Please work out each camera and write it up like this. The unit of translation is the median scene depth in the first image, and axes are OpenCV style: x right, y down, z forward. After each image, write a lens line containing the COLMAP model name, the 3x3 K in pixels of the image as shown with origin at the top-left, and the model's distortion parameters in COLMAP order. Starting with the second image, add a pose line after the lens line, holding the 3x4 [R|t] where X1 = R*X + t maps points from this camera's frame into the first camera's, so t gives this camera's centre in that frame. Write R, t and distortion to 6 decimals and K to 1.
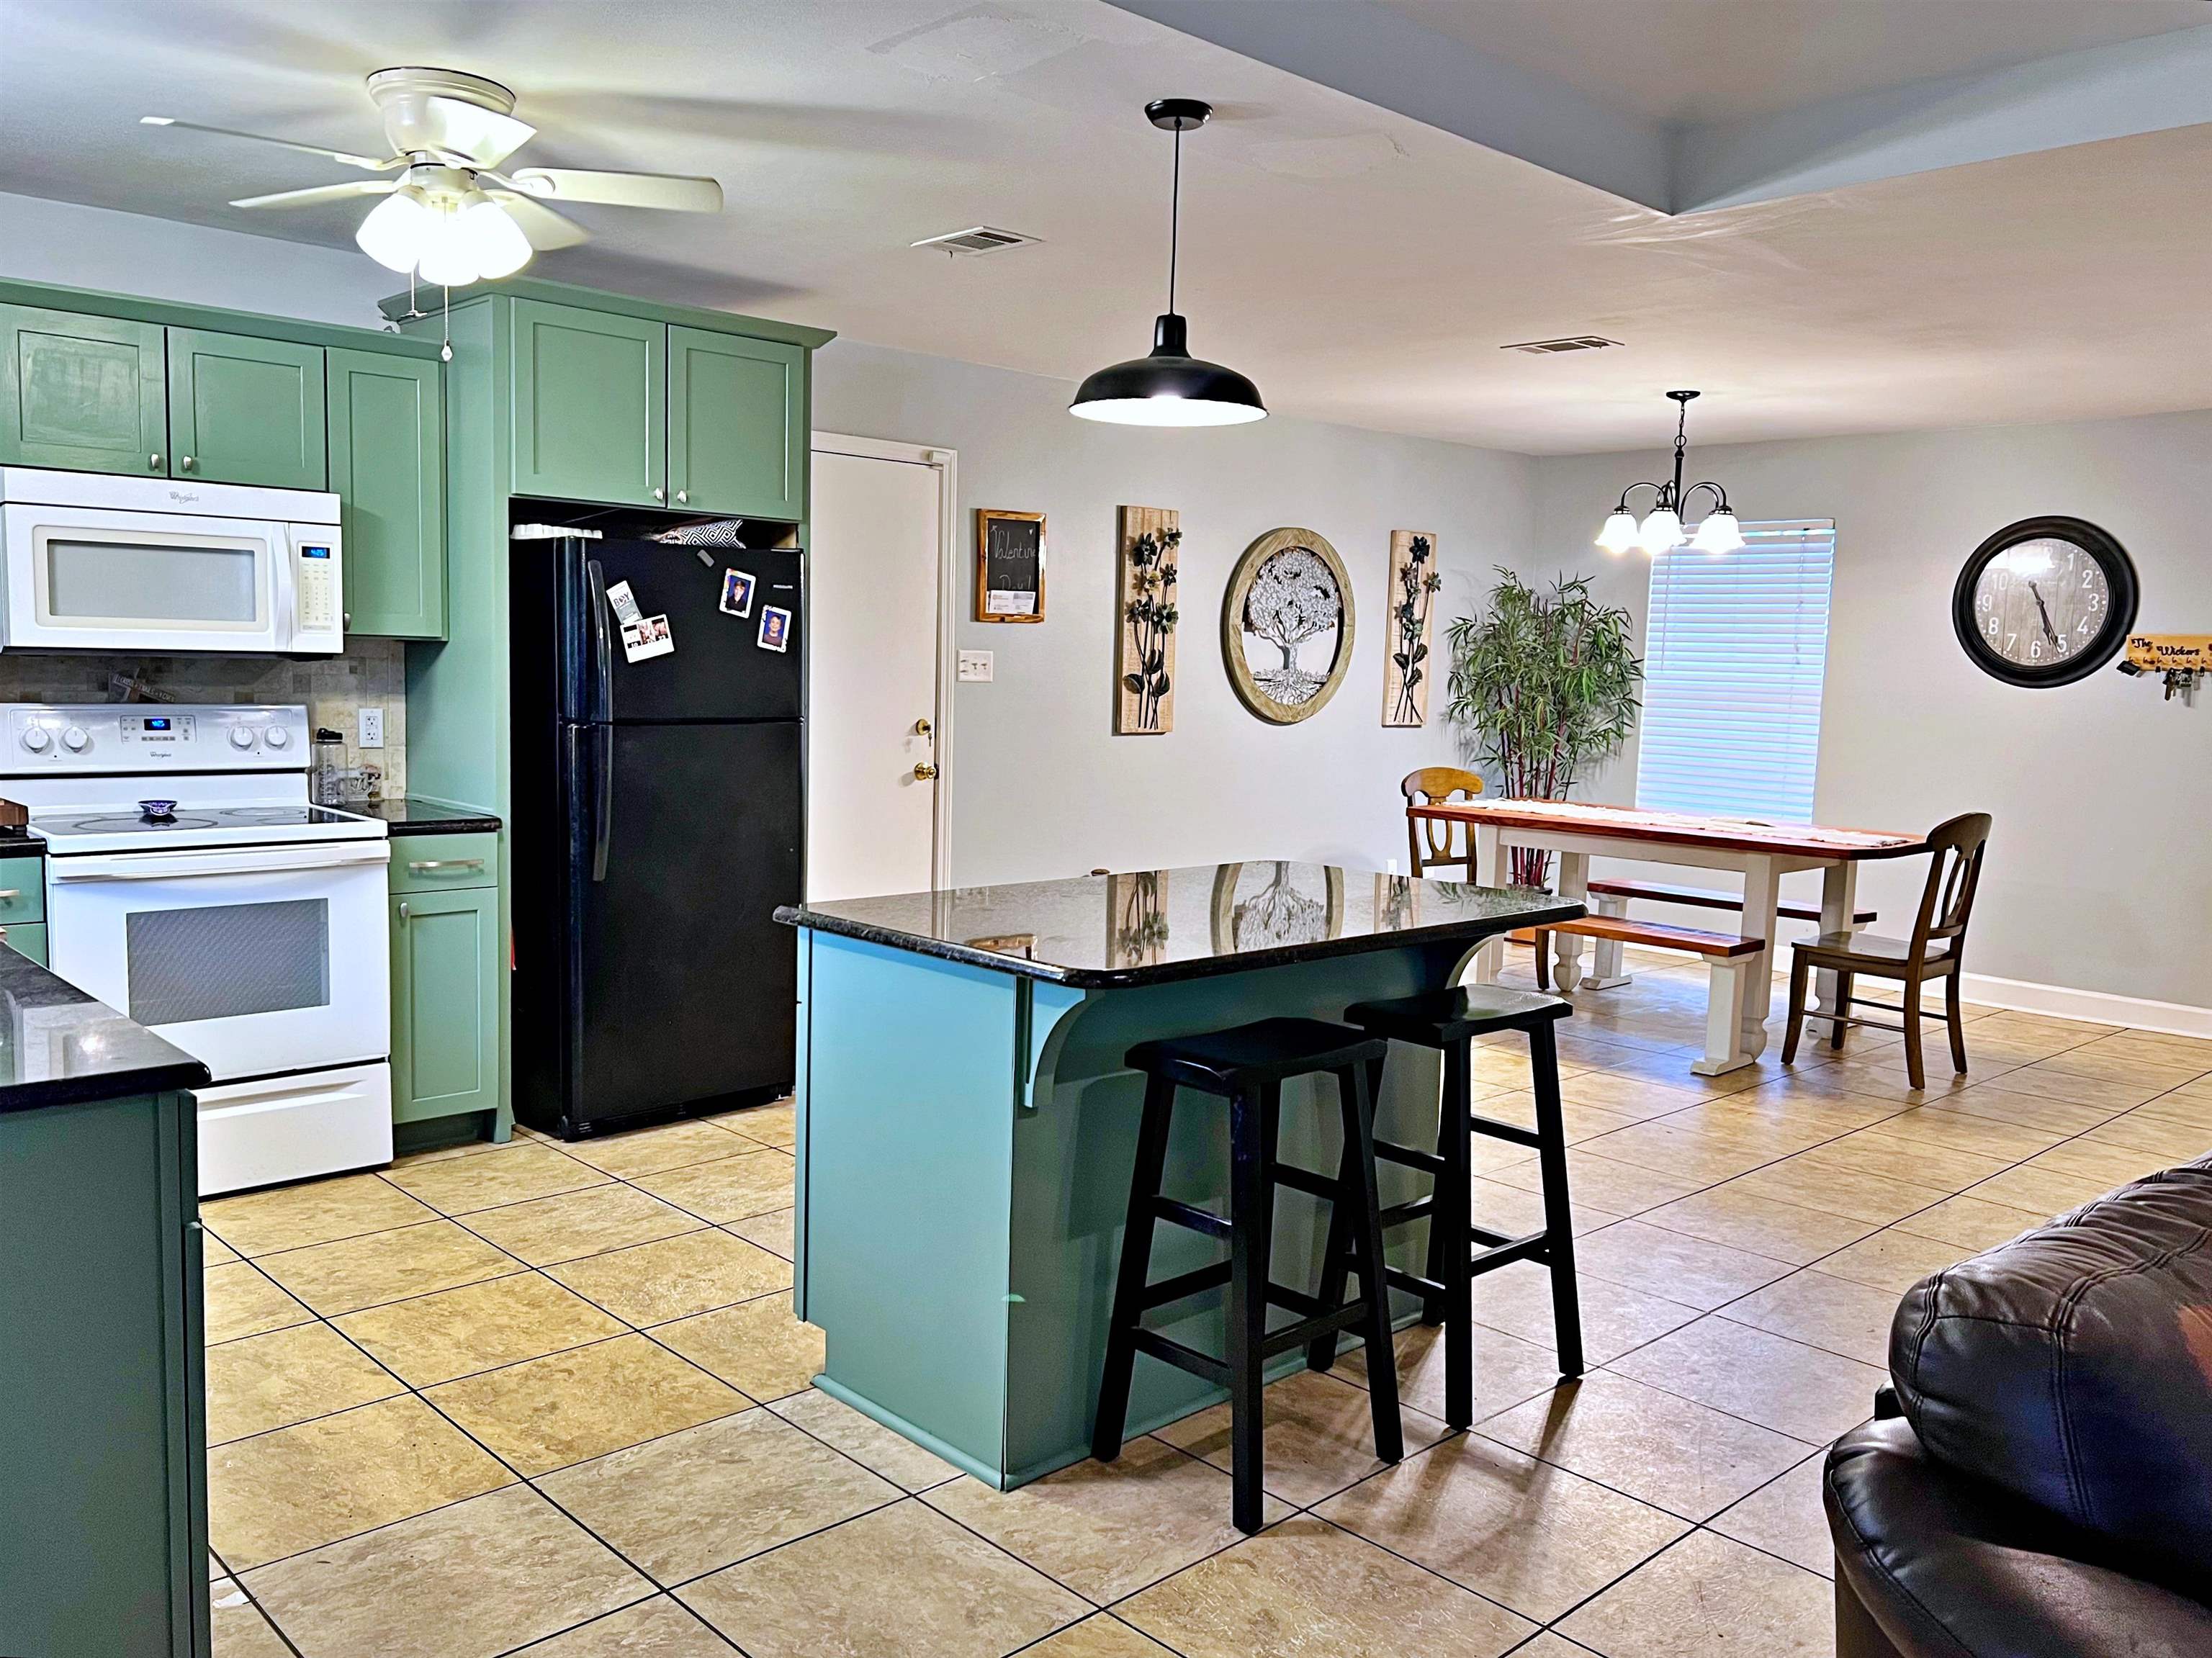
lens RADIAL K [[1734.3, 0, 1122.5], [0, 1734.3, 843.0], [0, 0, 1]] dist [-0.003539, -0.008943]
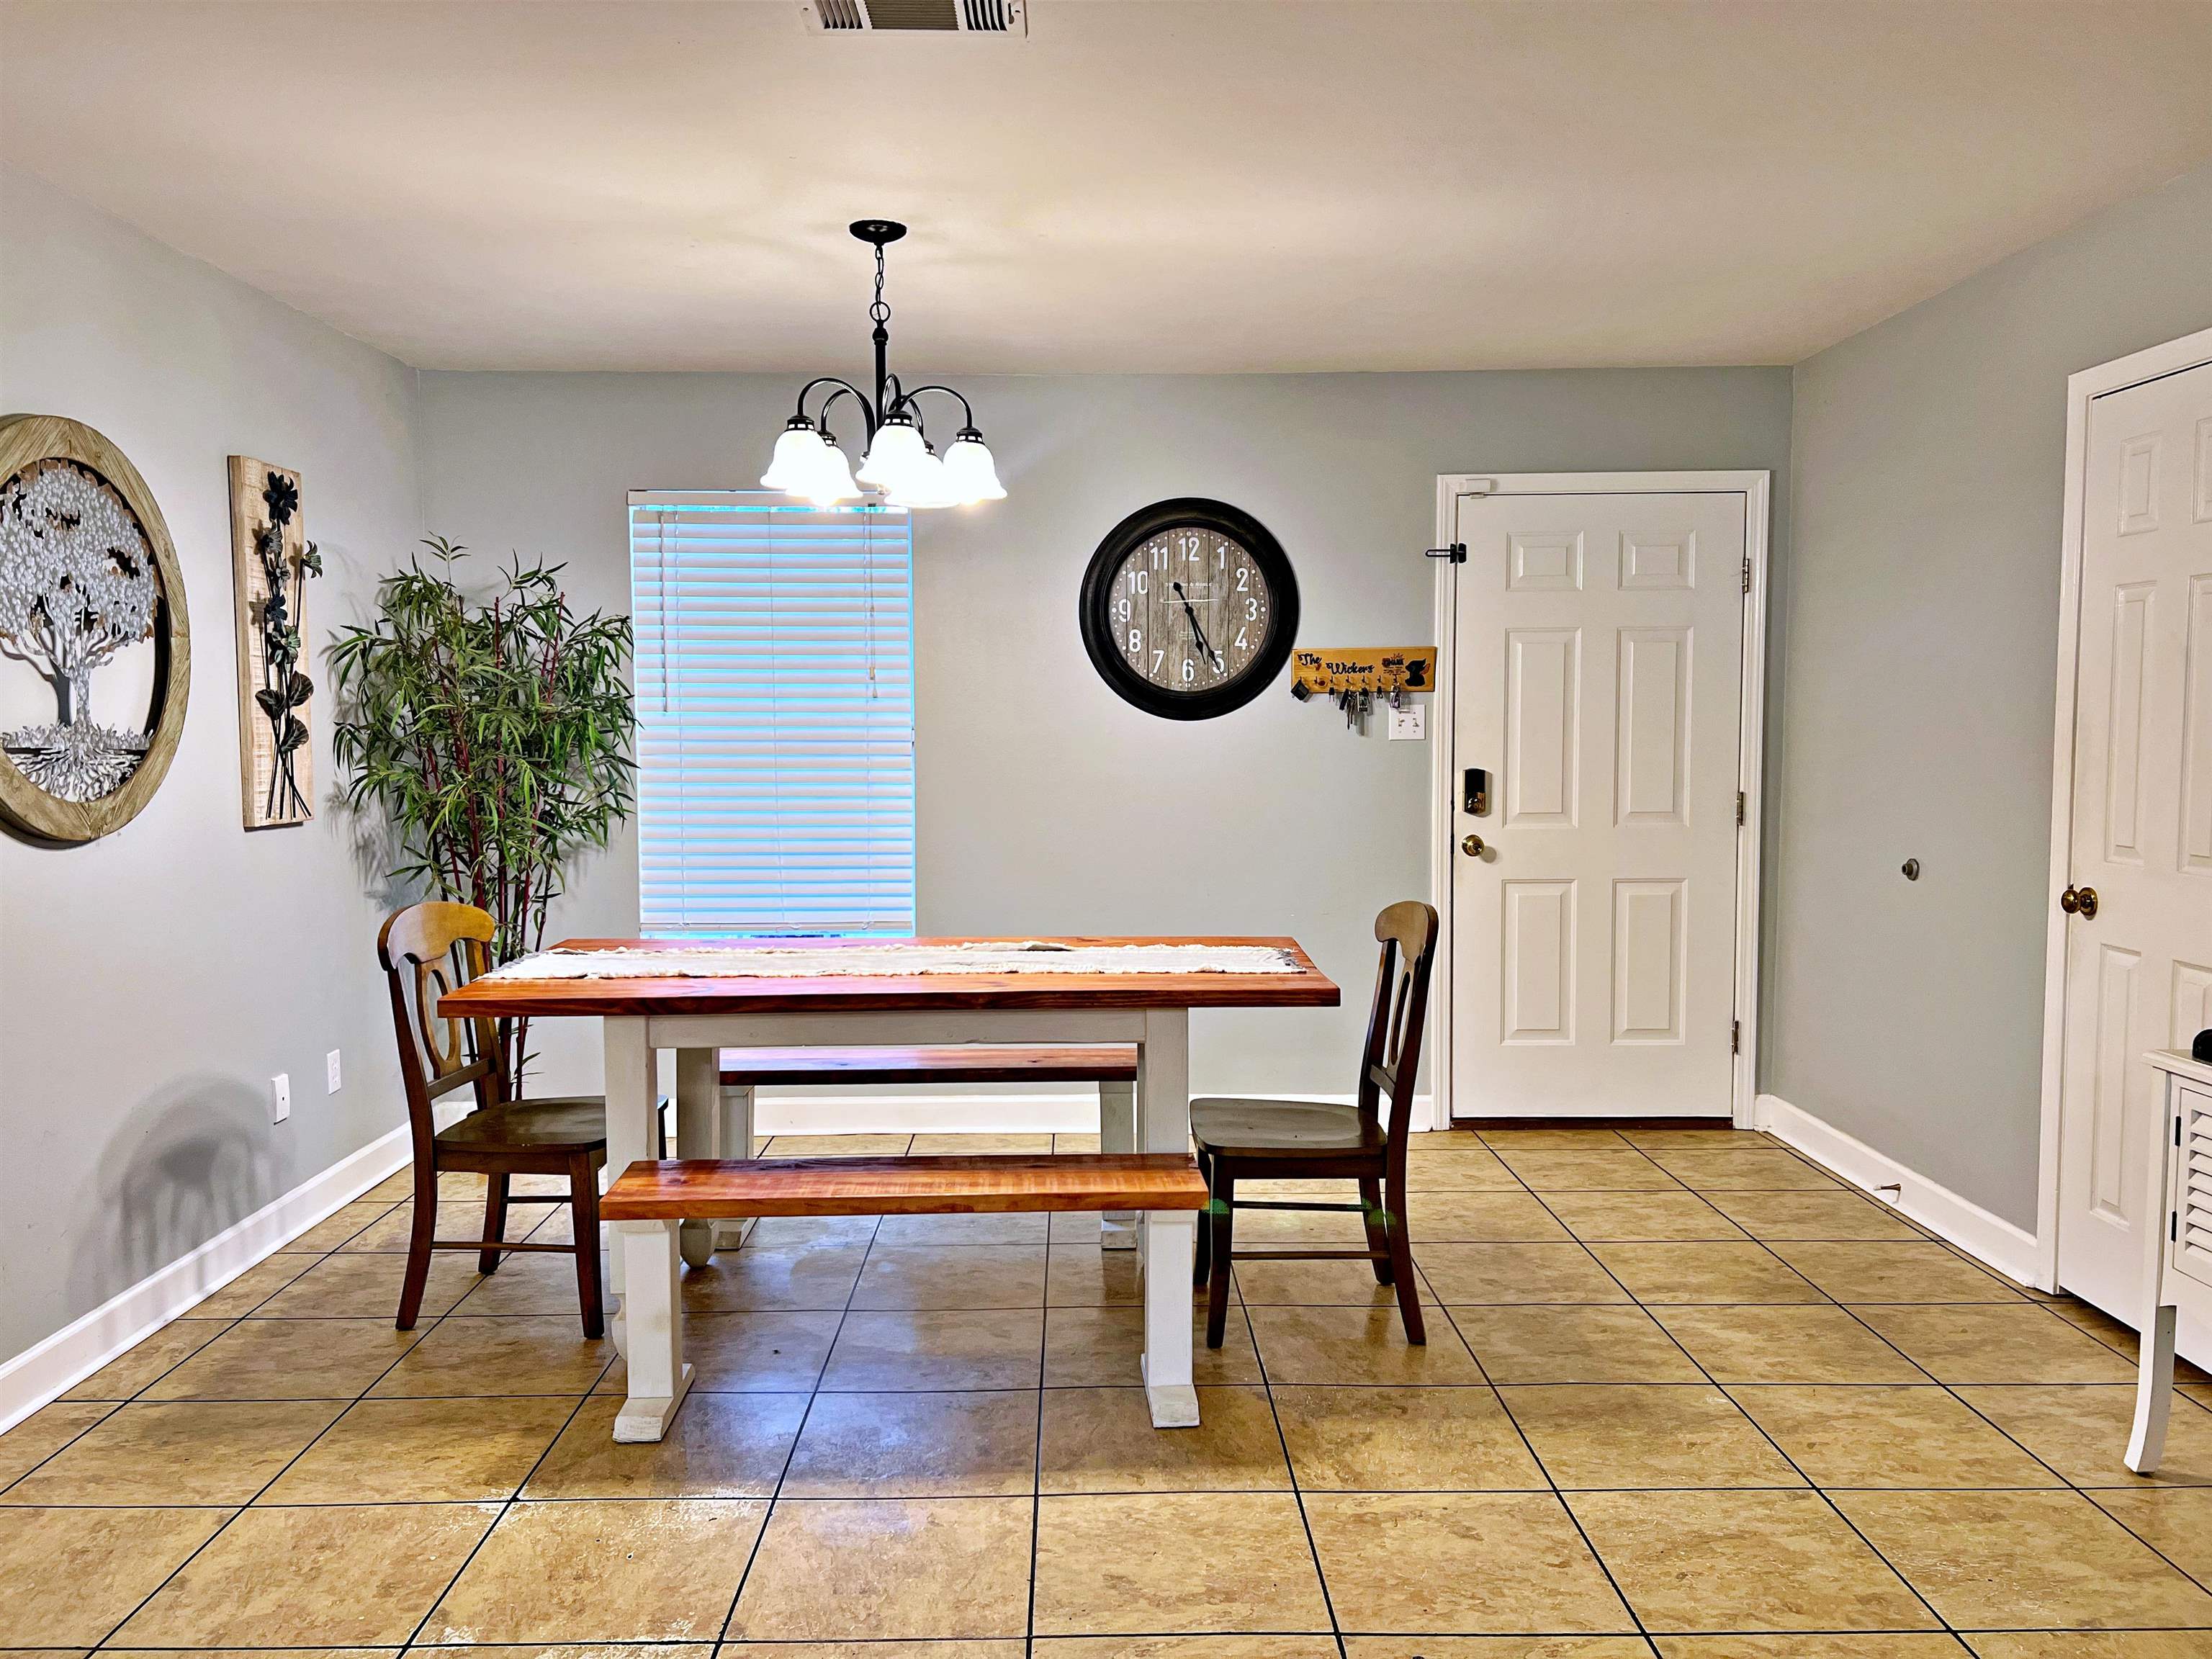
lens RADIAL K [[1646.1, 0, 1100.3], [0, 1646.1, 829.8], [0, 0, 1]] dist [0.049638, -0.064792]
pose [[0.684891, -0.076649, 0.724603, -0.038088], [0.100421, 0.994891, 0.010322, -0.049461], [-0.721692, 0.065696, 0.689089, 0.497542]]
